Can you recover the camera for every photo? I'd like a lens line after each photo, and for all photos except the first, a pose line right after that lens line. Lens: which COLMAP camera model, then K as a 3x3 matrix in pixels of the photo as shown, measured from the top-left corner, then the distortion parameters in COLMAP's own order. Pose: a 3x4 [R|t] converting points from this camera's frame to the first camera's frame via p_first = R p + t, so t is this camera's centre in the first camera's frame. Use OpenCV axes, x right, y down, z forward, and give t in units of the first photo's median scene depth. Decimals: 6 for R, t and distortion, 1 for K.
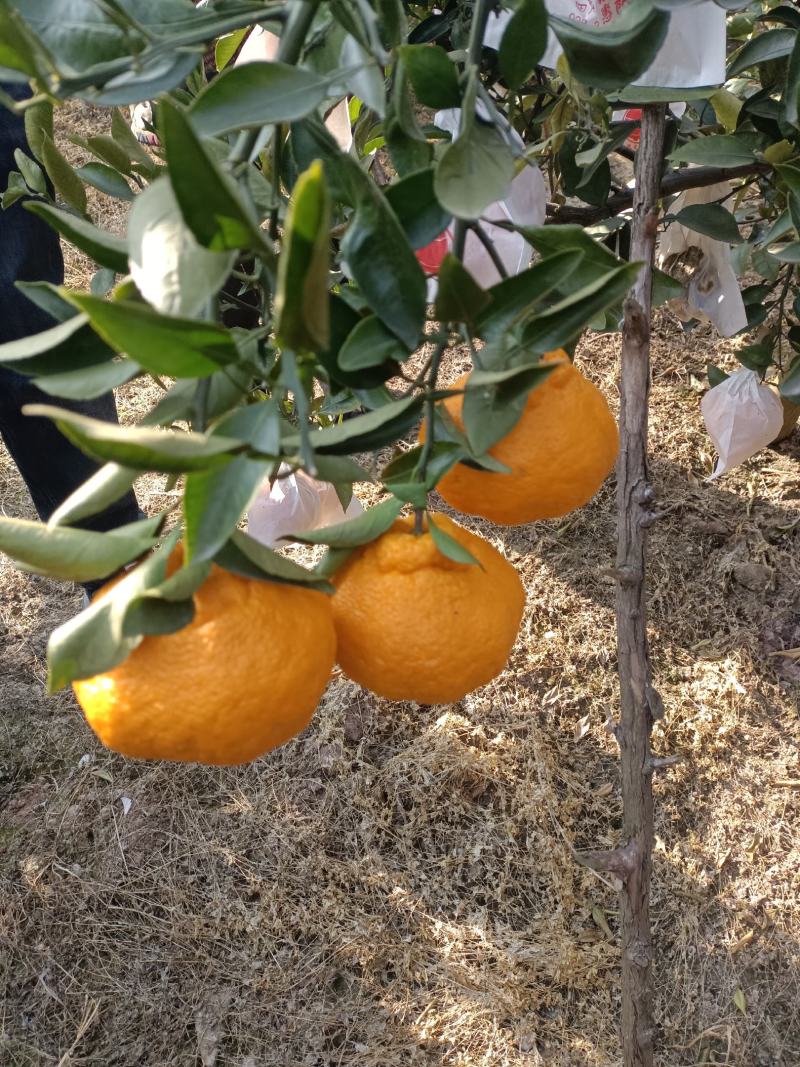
lens RADIAL K [[801.2, 0, 400.0], [0, 801.2, 533.5], [0, 0, 1]] dist [0.025816, -0.060255]
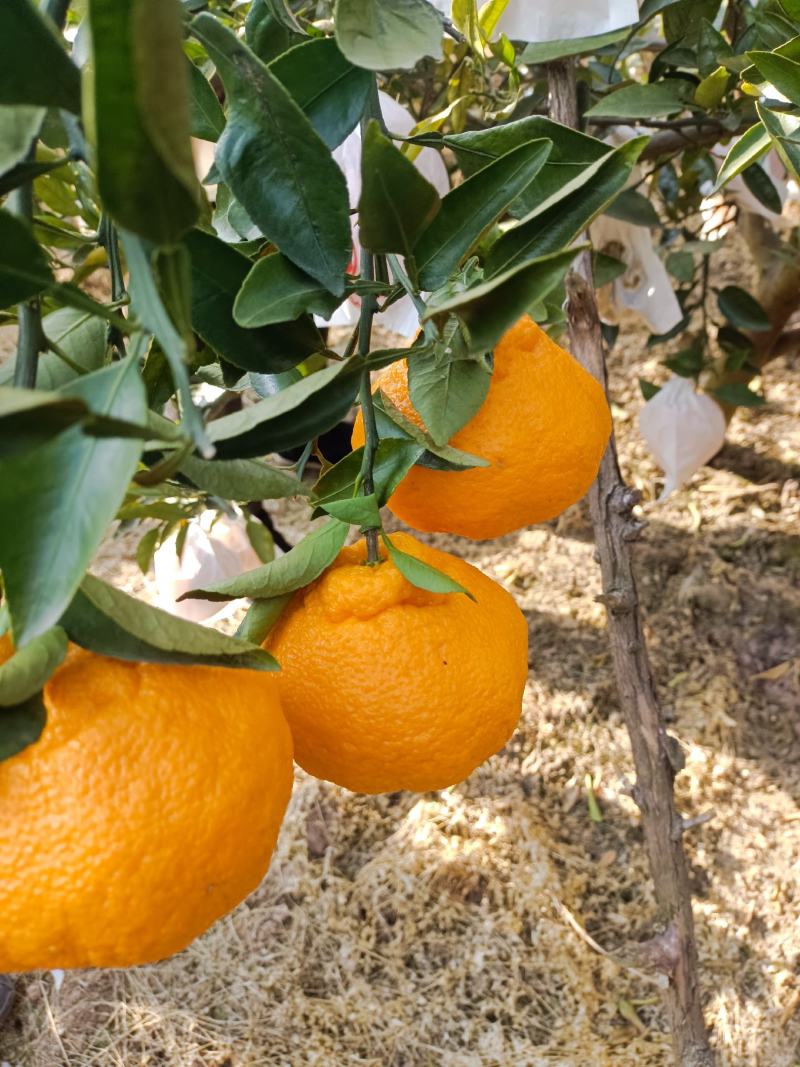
lens RADIAL K [[801.2, 0, 400.0], [0, 801.2, 533.5], [0, 0, 1]] dist [0.025816, -0.060255]
pose [[0.985868, -0.137612, 0.095533, -0.006408], [0.146682, 0.984565, -0.095480, 0.015192], [-0.080920, 0.108144, 0.990836, 0.100051]]
